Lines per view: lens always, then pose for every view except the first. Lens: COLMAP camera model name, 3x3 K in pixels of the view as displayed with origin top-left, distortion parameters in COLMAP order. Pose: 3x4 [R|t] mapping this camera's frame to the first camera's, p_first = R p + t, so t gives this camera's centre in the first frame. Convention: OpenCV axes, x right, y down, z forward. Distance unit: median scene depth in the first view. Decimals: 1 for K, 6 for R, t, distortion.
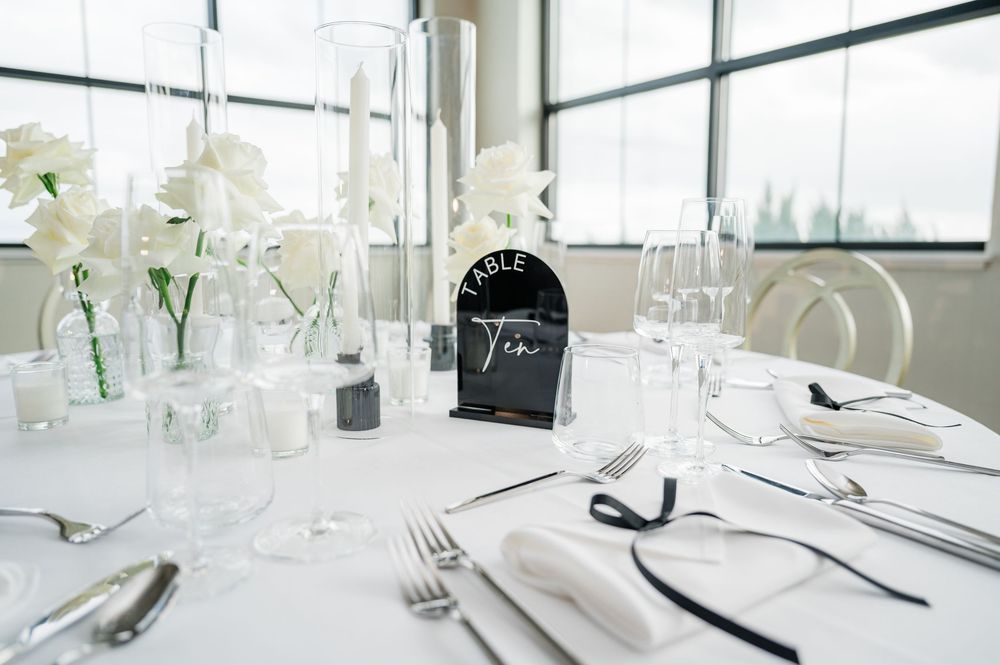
lens RADIAL K [[729.3, 0, 503.5], [0, 729.3, 336.1], [0, 0, 1]] dist [-0.006990, -0.001983]
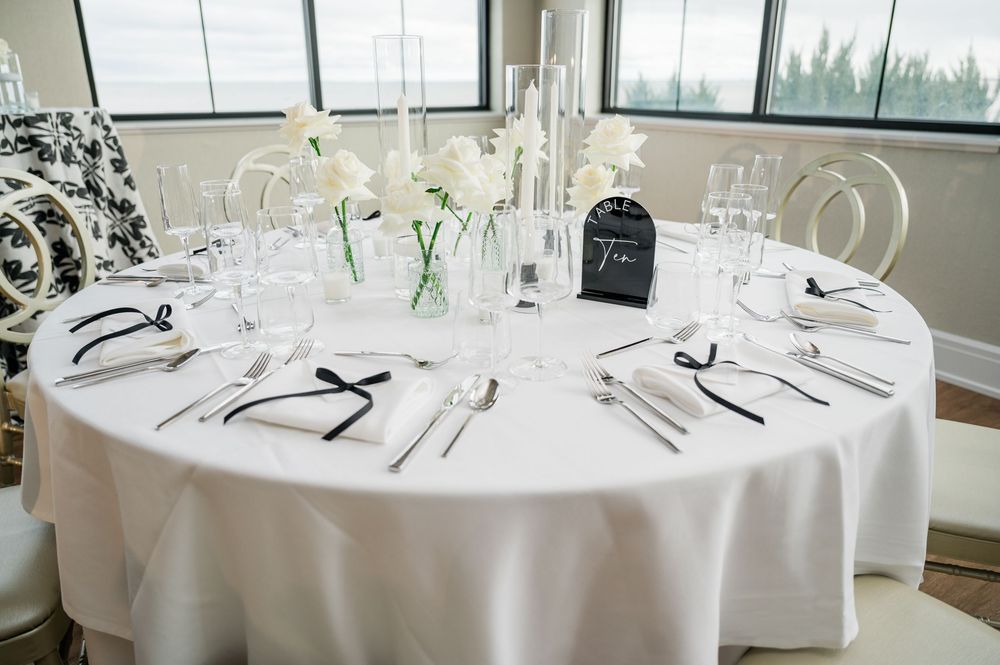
lens RADIAL K [[729.3, 0, 500.1], [0, 729.3, 328.2], [0, 0, 1]] dist [-0.006990, -0.001983]
pose [[0.998399, 0.018060, -0.053604, -0.198560], [-0.006266, 0.977141, 0.212502, -0.212943], [0.056217, -0.211826, 0.975689, -0.771719]]
